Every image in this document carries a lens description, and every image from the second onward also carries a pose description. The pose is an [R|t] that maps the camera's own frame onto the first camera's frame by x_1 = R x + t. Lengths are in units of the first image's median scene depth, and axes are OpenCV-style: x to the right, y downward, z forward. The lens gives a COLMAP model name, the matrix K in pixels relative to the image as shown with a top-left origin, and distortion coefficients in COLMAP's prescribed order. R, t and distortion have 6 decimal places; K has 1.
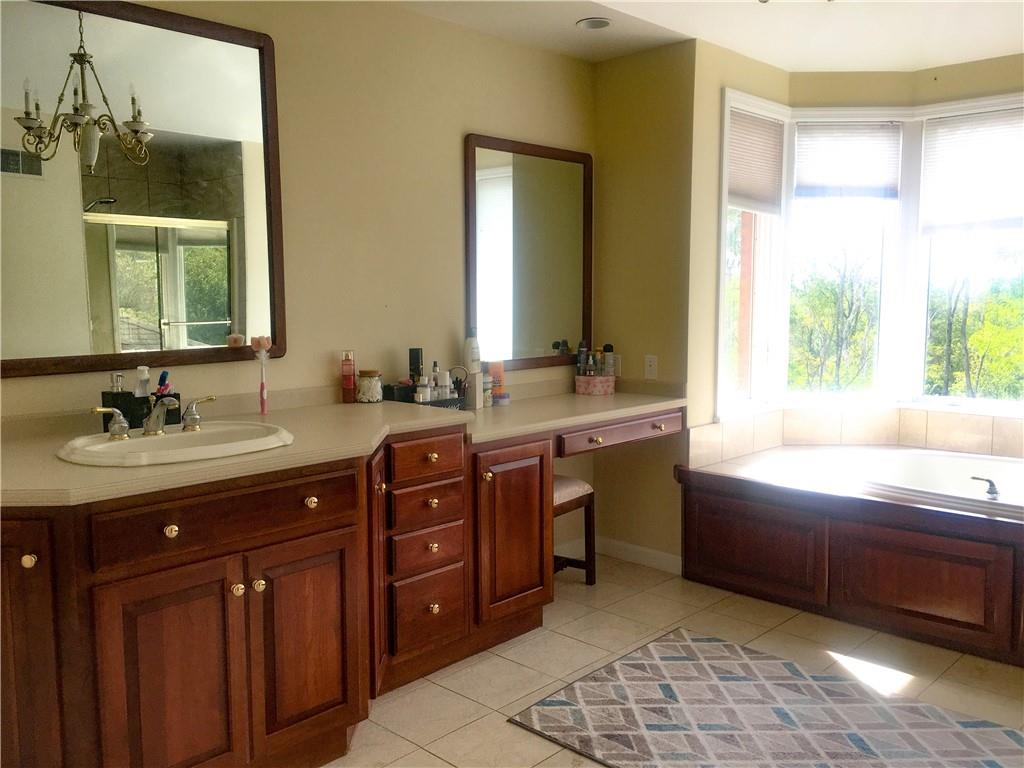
lens RADIAL K [[866.3, 0, 512.0], [0, 866.3, 384.0], [0, 0, 1]] dist [0.085411, -0.125944]
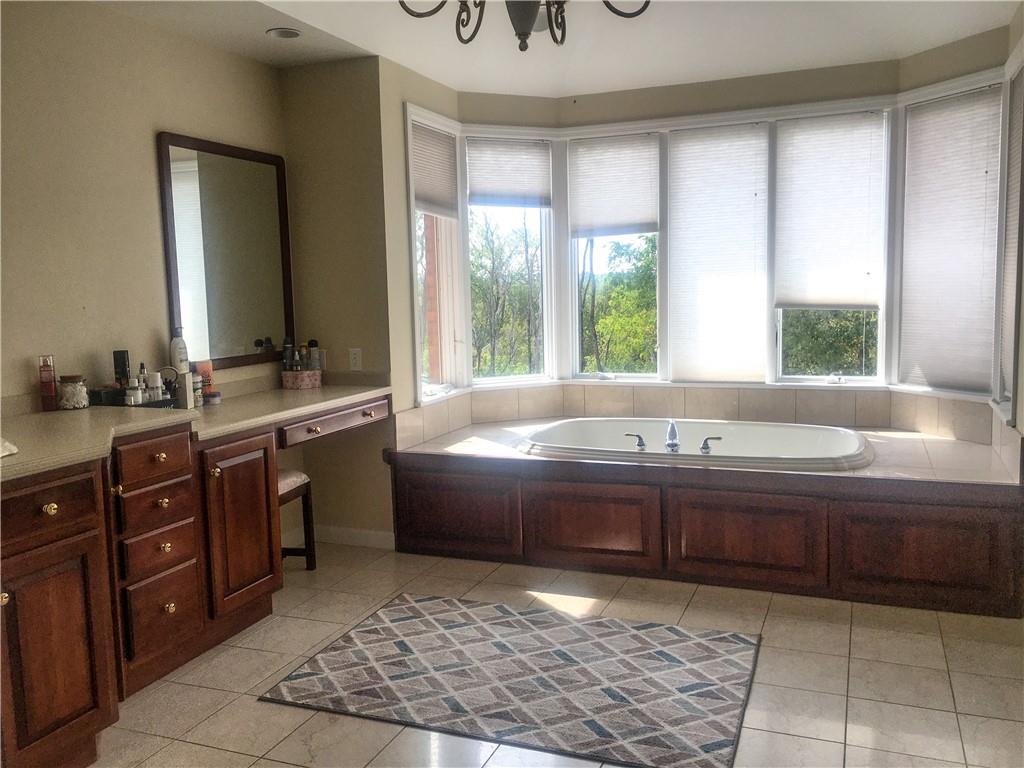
lens RADIAL K [[866.3, 0, 512.0], [0, 866.3, 384.0], [0, 0, 1]] dist [0.085411, -0.125944]
pose [[0.925858, -0.059983, 0.373080, -0.079479], [0.059079, 0.998157, 0.013869, 0.009166], [-0.373224, 0.009200, 0.927696, -0.078703]]
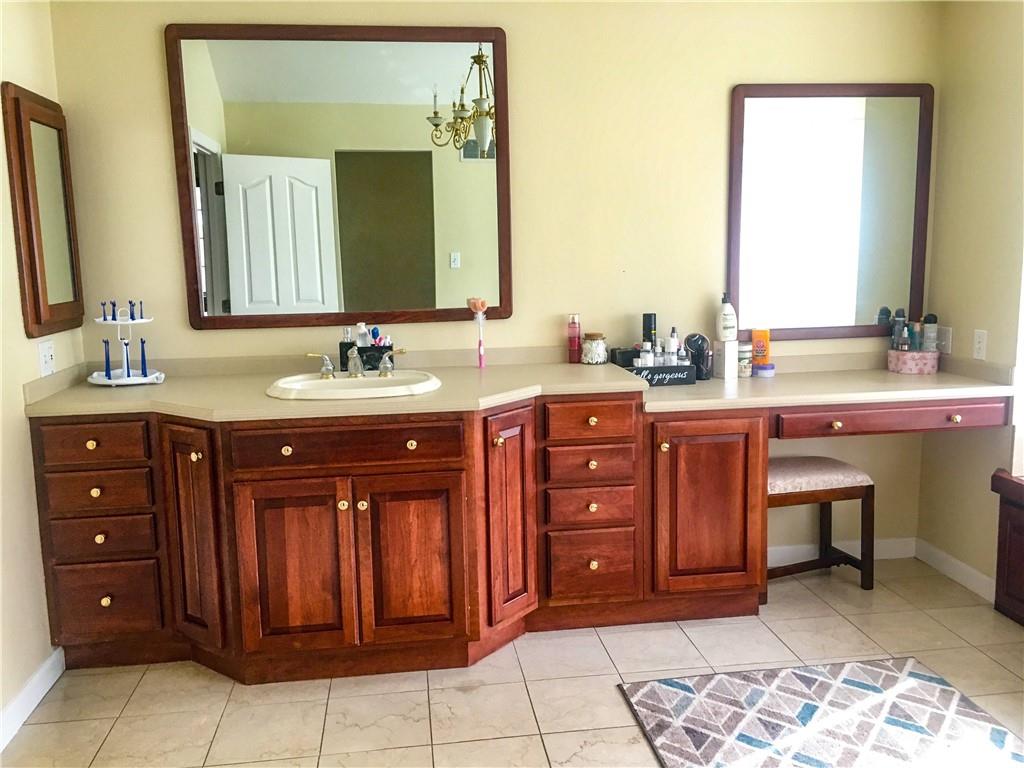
lens RADIAL K [[866.3, 0, 512.0], [0, 866.3, 384.0], [0, 0, 1]] dist [0.085411, -0.125944]
pose [[0.782454, 0.082717, -0.617190, 0.421770], [-0.048527, 0.996224, 0.071994, -0.026230], [0.620814, -0.026382, 0.783514, 0.117187]]
